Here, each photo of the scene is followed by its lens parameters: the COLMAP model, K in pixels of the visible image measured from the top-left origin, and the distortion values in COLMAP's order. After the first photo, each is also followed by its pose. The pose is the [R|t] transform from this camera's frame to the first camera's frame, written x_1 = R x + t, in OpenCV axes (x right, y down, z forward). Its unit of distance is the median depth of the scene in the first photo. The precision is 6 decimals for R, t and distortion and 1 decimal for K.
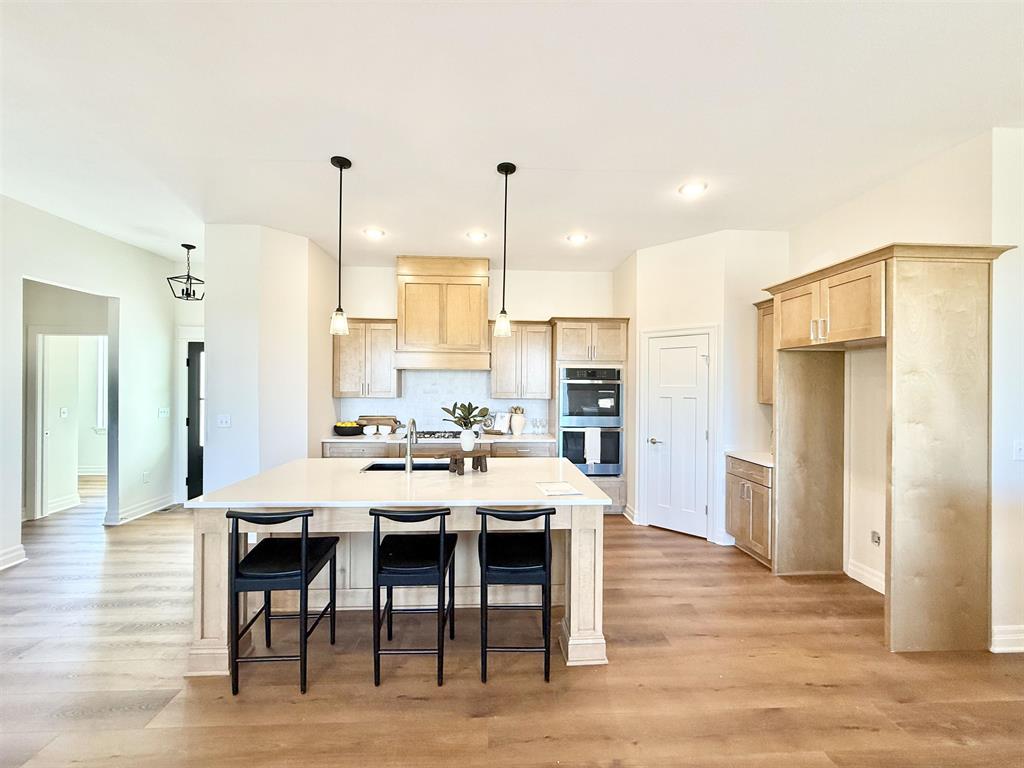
lens RADIAL K [[407.9, 0, 508.9], [0, 407.9, 385.4], [0, 0, 1]] dist [-0.007655, 0.001856]
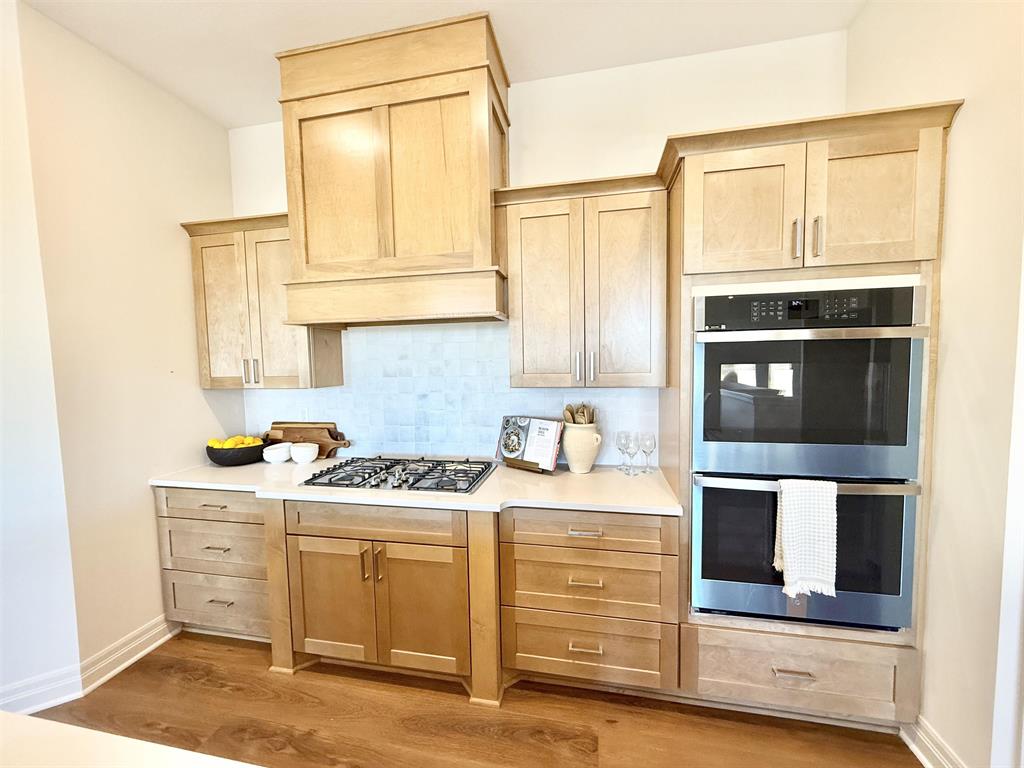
lens RADIAL K [[407.9, 0, 510.8], [0, 407.9, 385.4], [0, 0, 1]] dist [-0.007655, 0.001856]
pose [[0.964810, -0.010602, -0.262732, 0.065717], [0.029828, 0.997150, 0.069297, 0.001251], [0.261249, -0.074695, 0.962377, 0.618381]]
